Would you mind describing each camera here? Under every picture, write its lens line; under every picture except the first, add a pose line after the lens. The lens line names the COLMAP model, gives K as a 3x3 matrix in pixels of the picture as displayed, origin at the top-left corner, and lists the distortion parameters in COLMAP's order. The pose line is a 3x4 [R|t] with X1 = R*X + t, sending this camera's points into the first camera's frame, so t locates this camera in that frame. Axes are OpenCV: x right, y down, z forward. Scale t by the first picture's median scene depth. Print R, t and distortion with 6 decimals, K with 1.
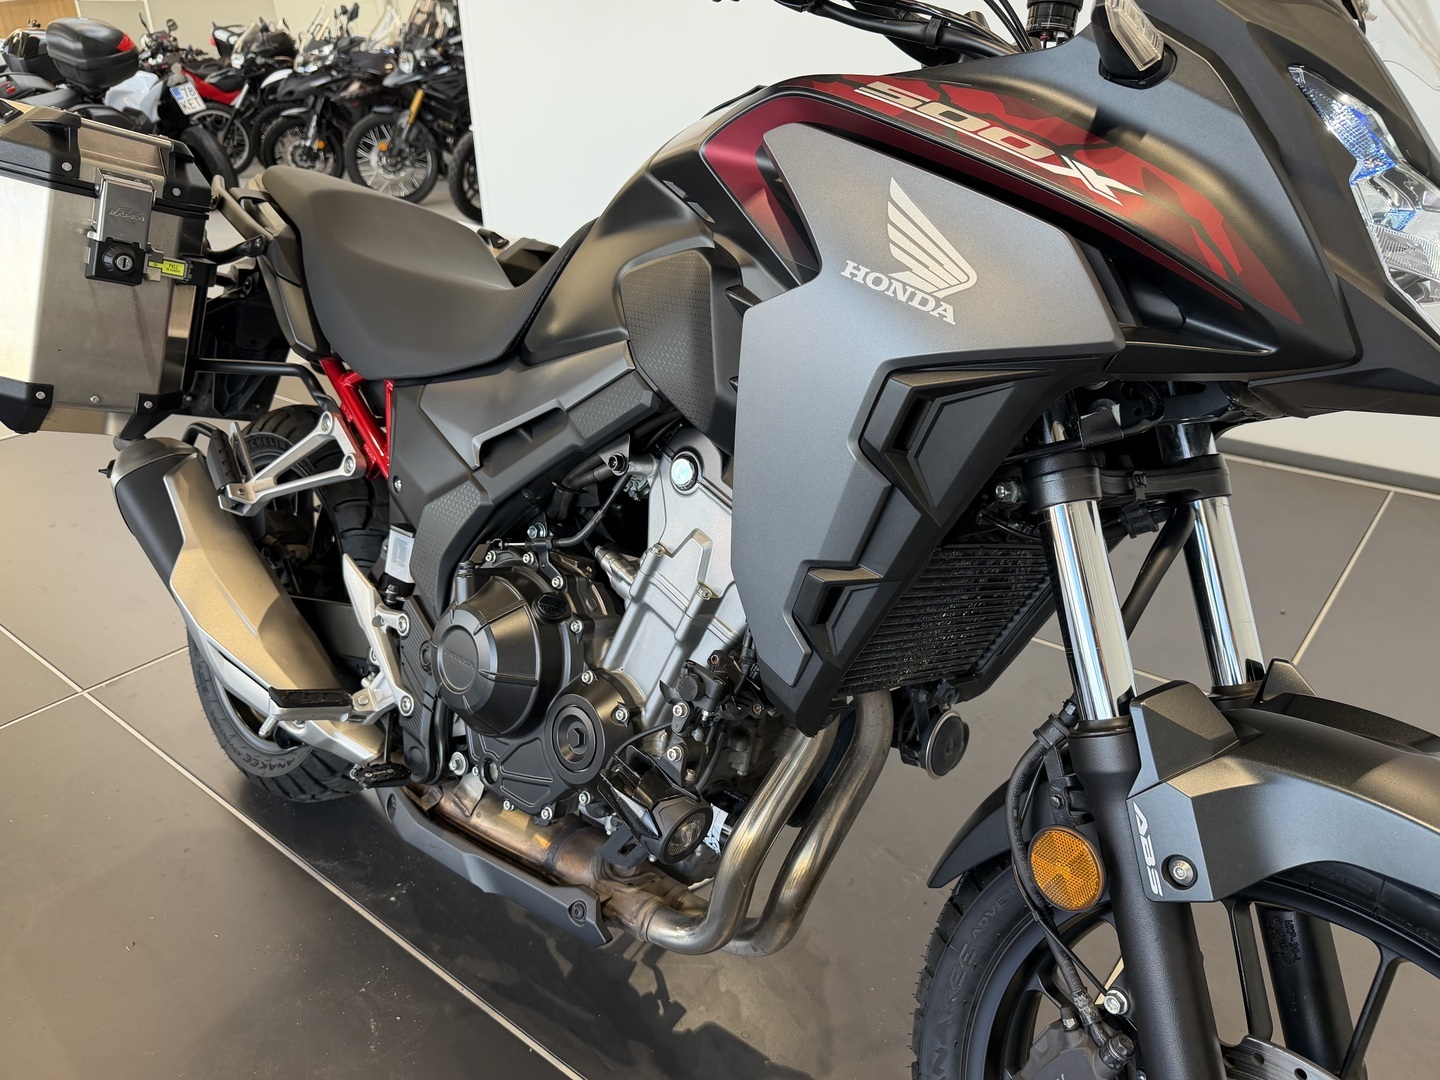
lens RADIAL K [[1055.7, 0, 730.0], [0, 1055.7, 540.2], [0, 0, 1]] dist [0.036489, -0.055624]
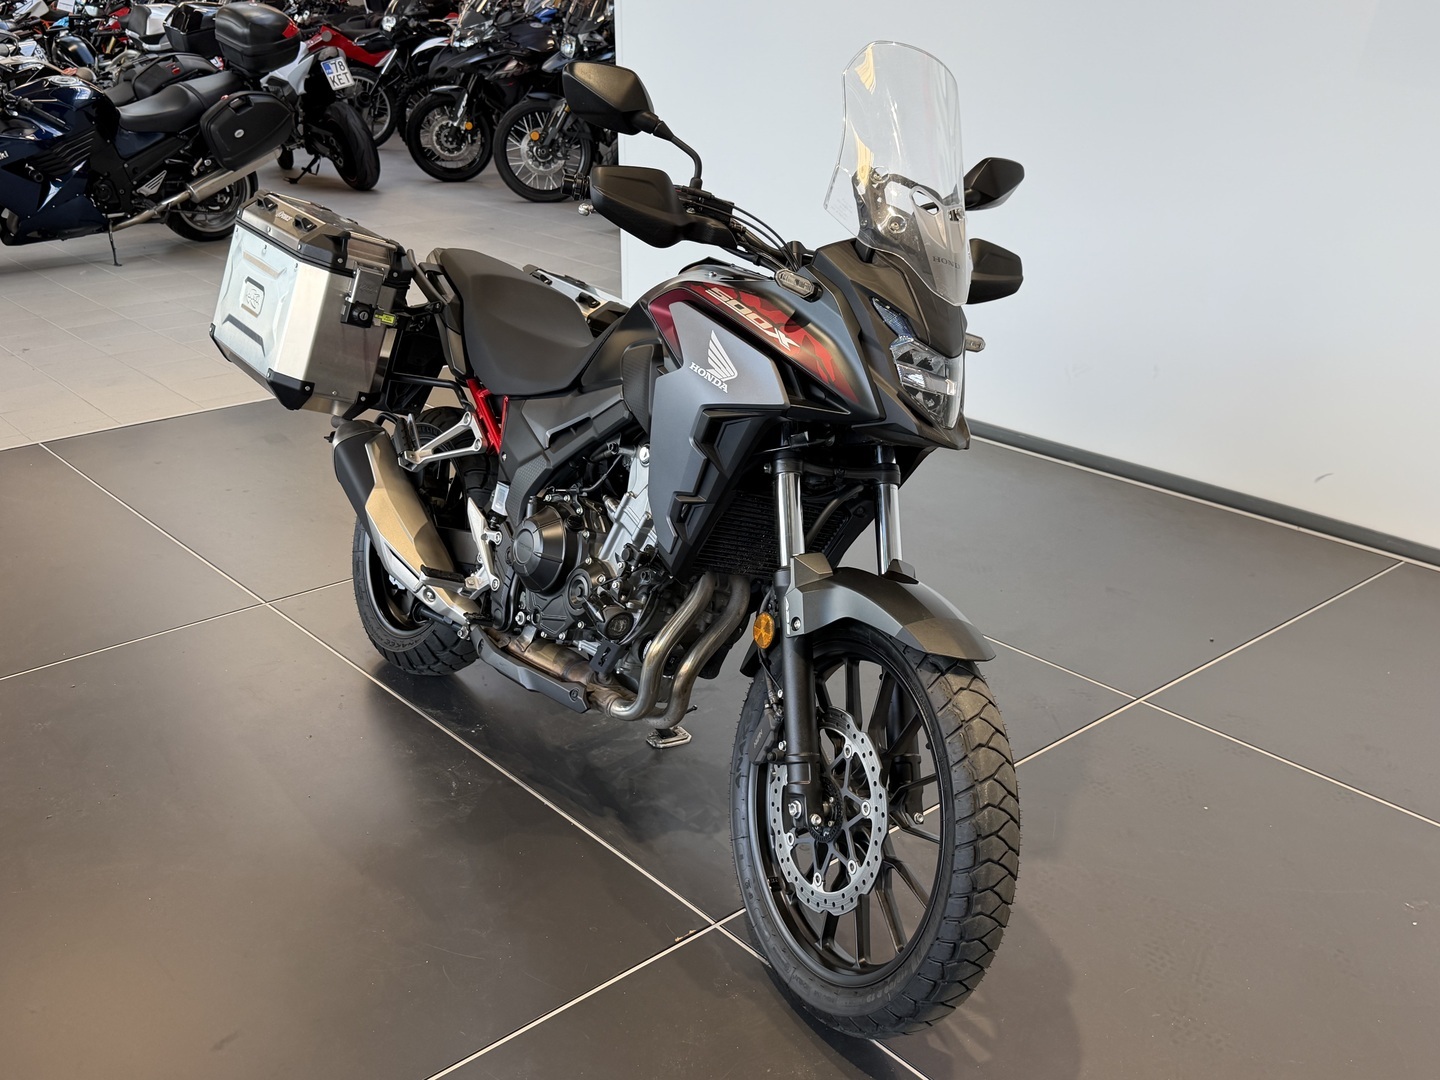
lens RADIAL K [[1466.0, 0, 721.8], [0, 1466.0, 551.2], [0, 0, 1]] dist [0.059595, 0.000000]
pose [[0.982761, 0.089901, -0.161554, 0.405839], [-0.098587, 0.994038, -0.046567, 0.165901], [0.156404, 0.061691, 0.985765, -1.203723]]
